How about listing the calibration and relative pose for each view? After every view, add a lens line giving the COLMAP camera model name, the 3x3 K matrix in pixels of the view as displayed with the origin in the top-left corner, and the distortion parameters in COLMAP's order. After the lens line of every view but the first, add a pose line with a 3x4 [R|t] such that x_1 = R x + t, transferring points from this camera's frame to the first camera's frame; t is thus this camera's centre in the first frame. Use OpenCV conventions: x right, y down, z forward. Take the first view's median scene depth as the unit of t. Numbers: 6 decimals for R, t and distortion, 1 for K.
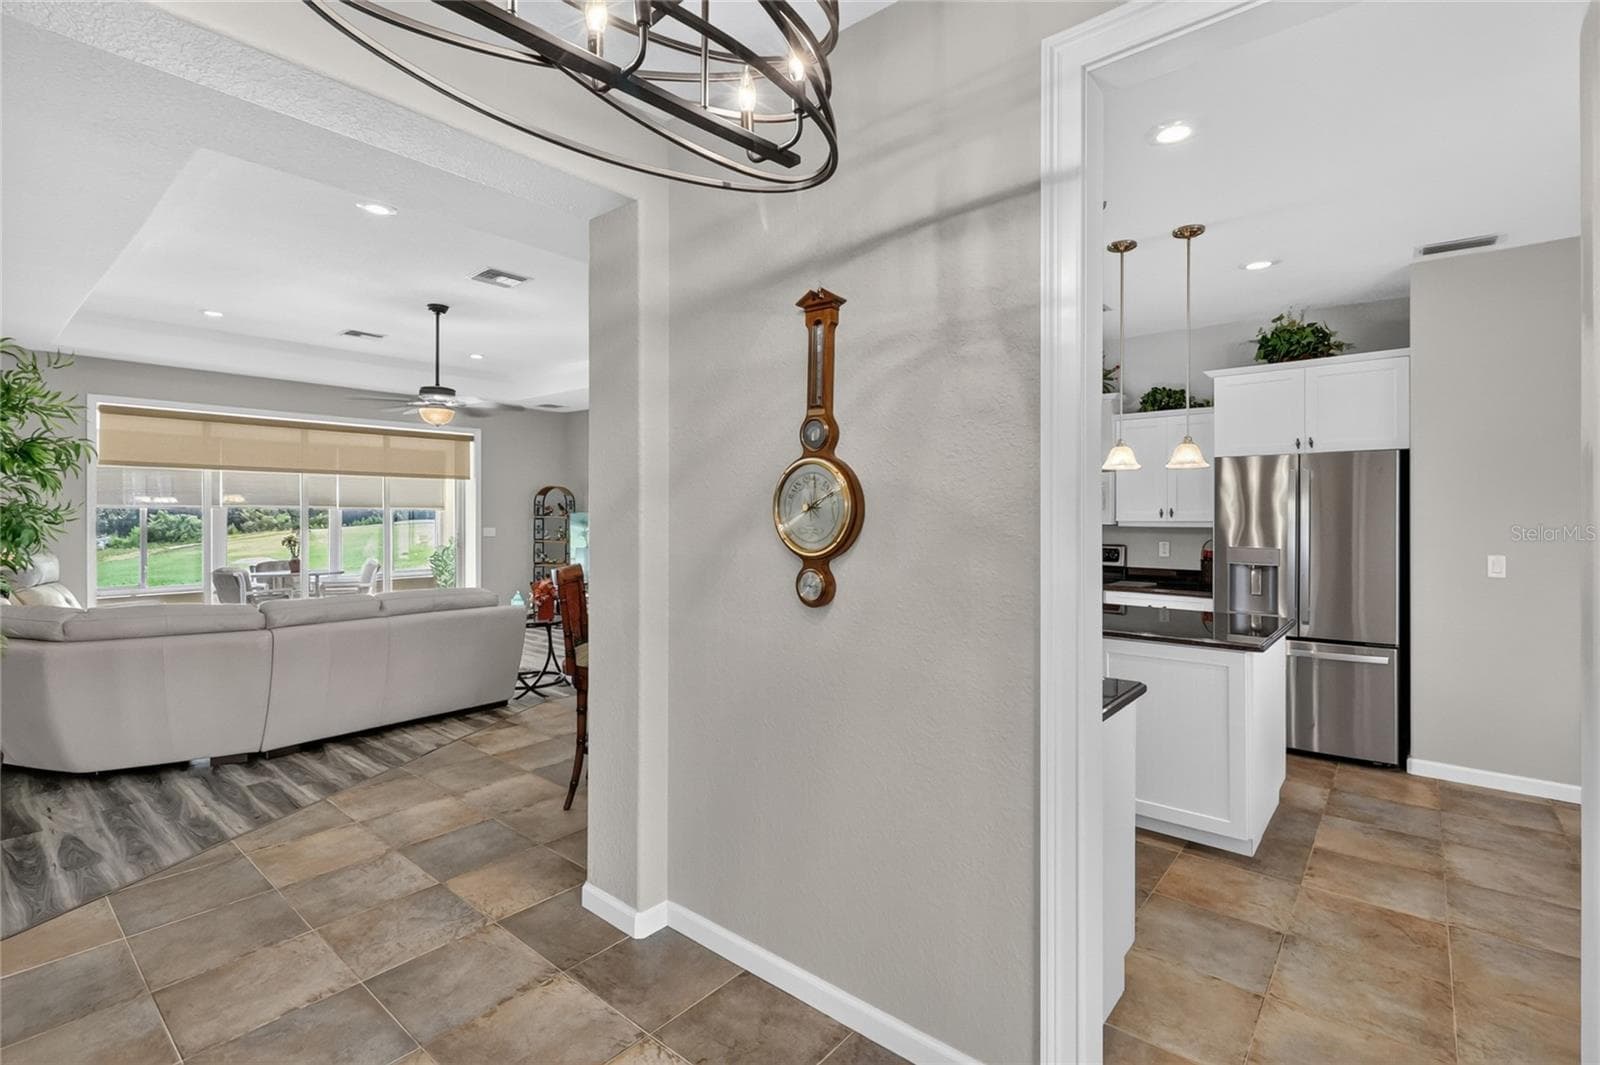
lens RADIAL K [[737.2, 0, 797.5], [0, 737.2, 509.8], [0, 0, 1]] dist [0.000954, 0.000348]
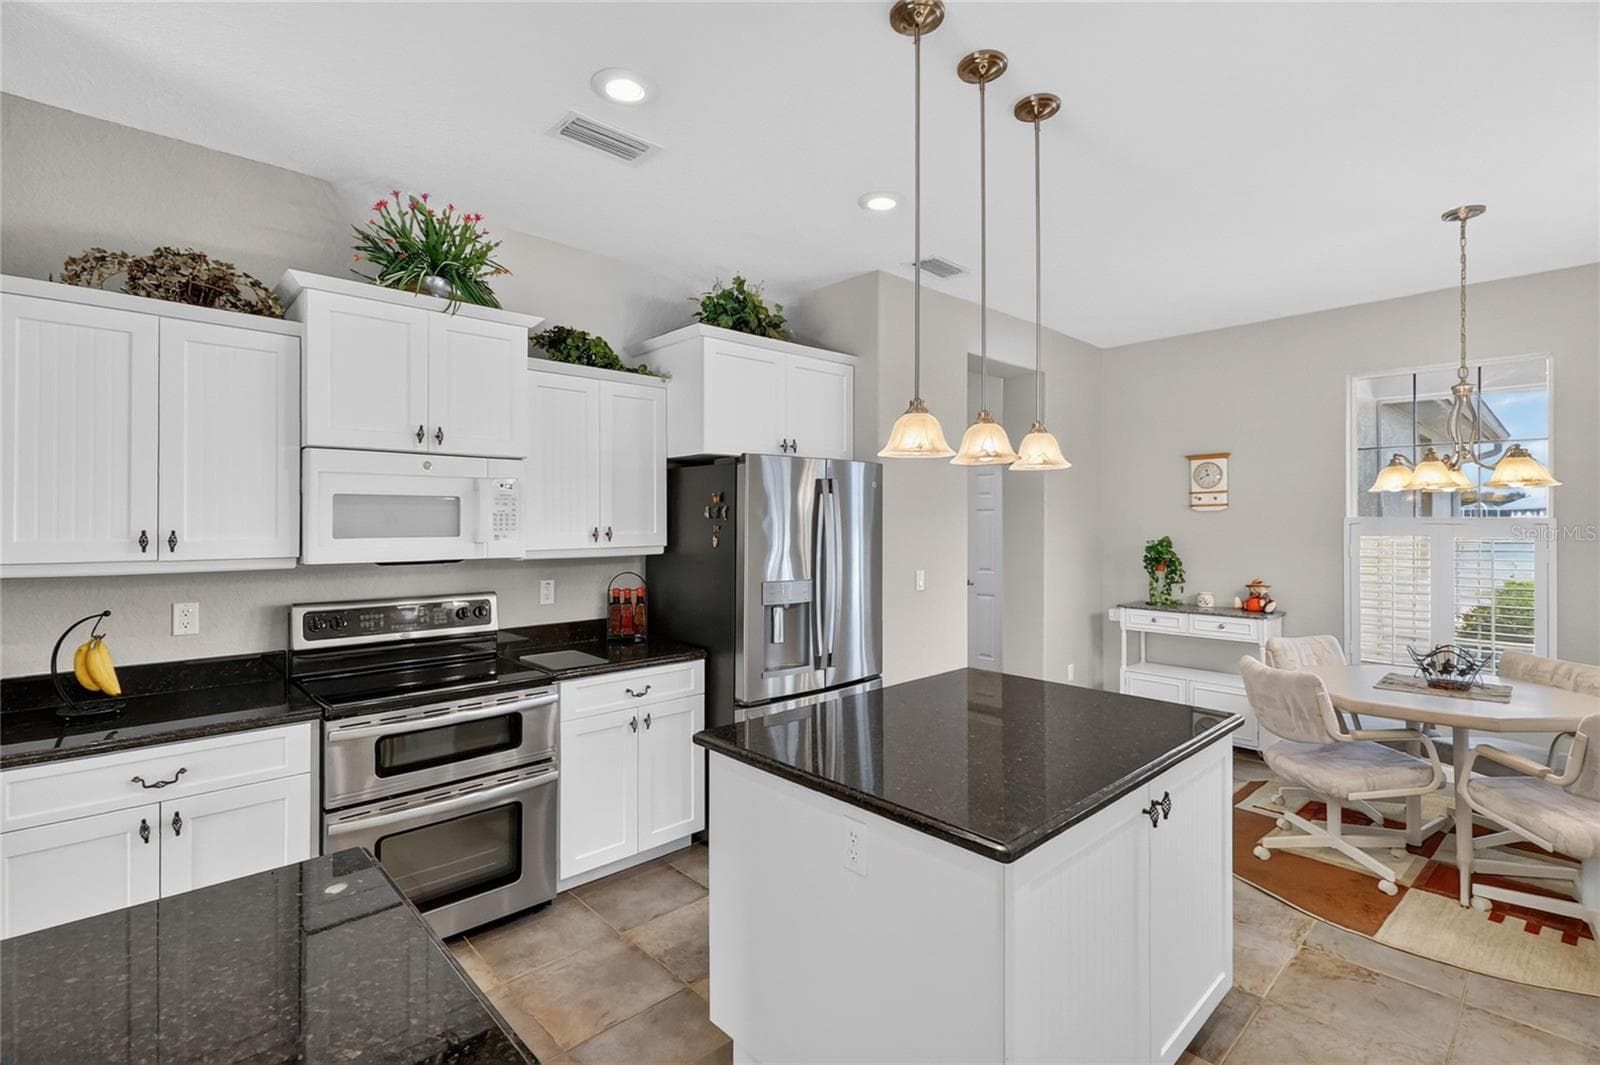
lens RADIAL K [[737.2, 0, 793.5], [0, 737.2, 520.1], [0, 0, 1]] dist [0.000954, 0.000348]
pose [[0.123433, 0.000158, 0.992353, -0.115807], [-0.000069, 1.000000, -0.000151, -0.009258], [-0.992353, -0.000050, 0.123433, 0.914801]]
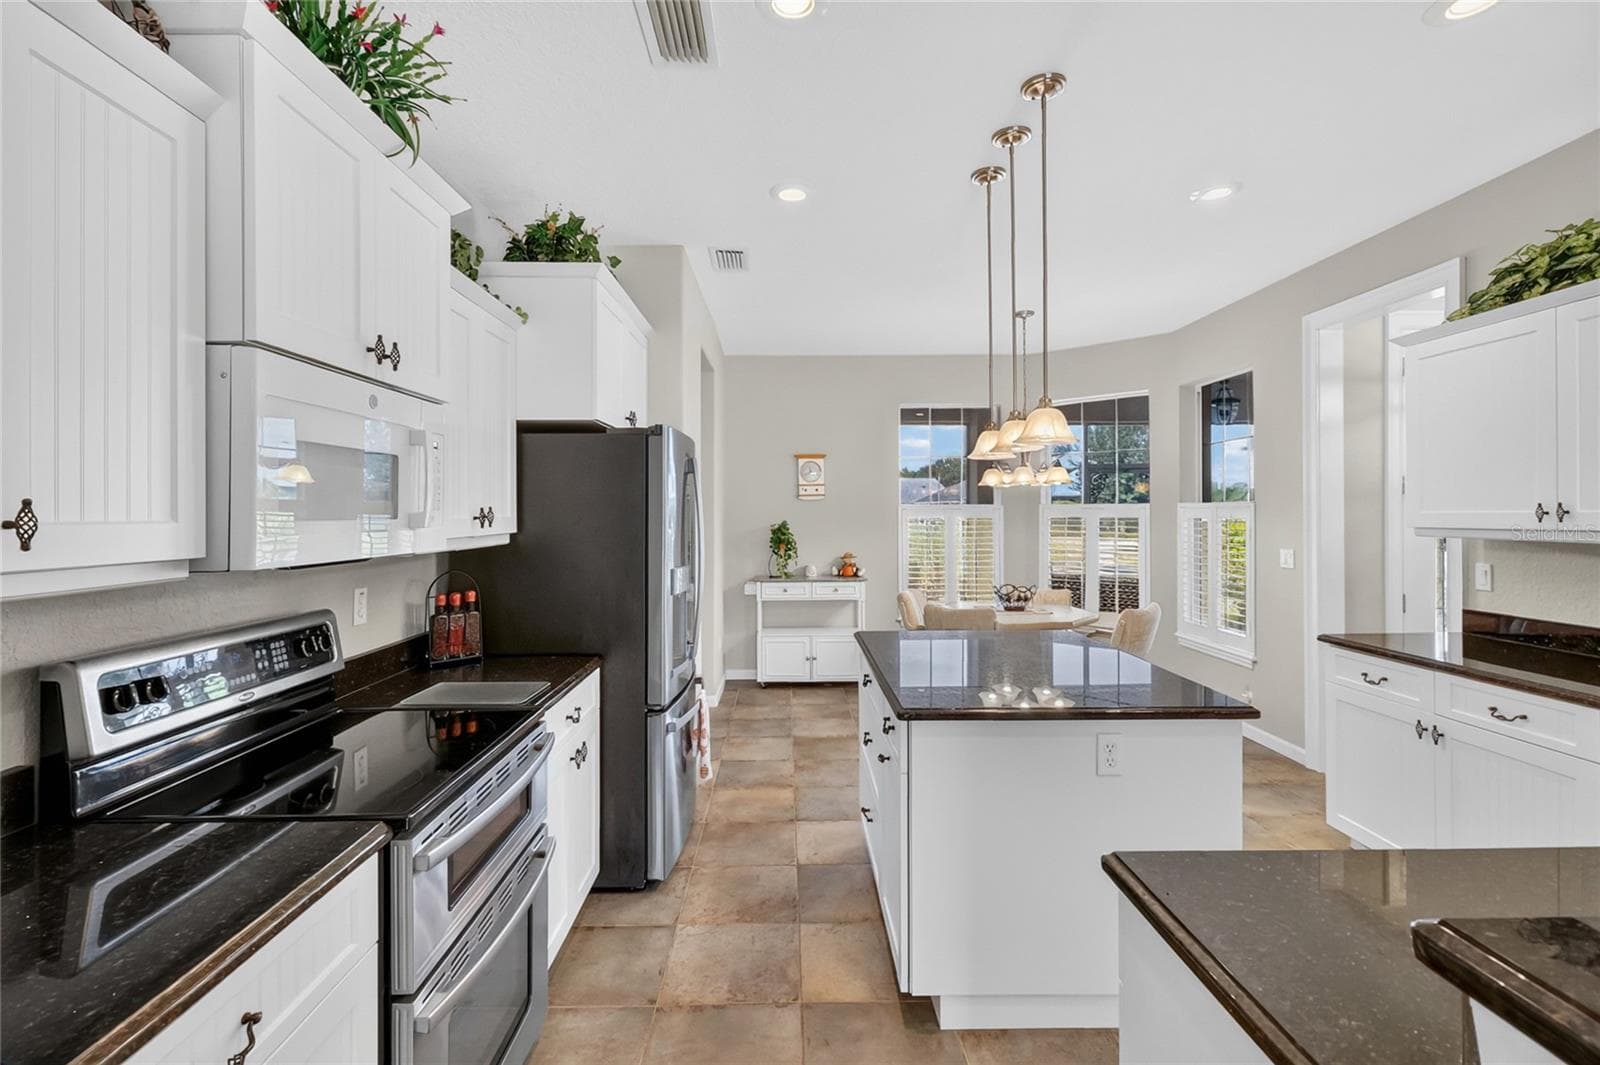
lens RADIAL K [[737.2, 0, 795.1], [0, 737.2, 514.1], [0, 0, 1]] dist [0.000954, 0.000348]
pose [[-0.653472, 0.001058, 0.756950, 0.036393], [0.002854, 0.999995, 0.001066, 0.002698], [-0.756946, 0.002857, -0.653472, 1.381146]]
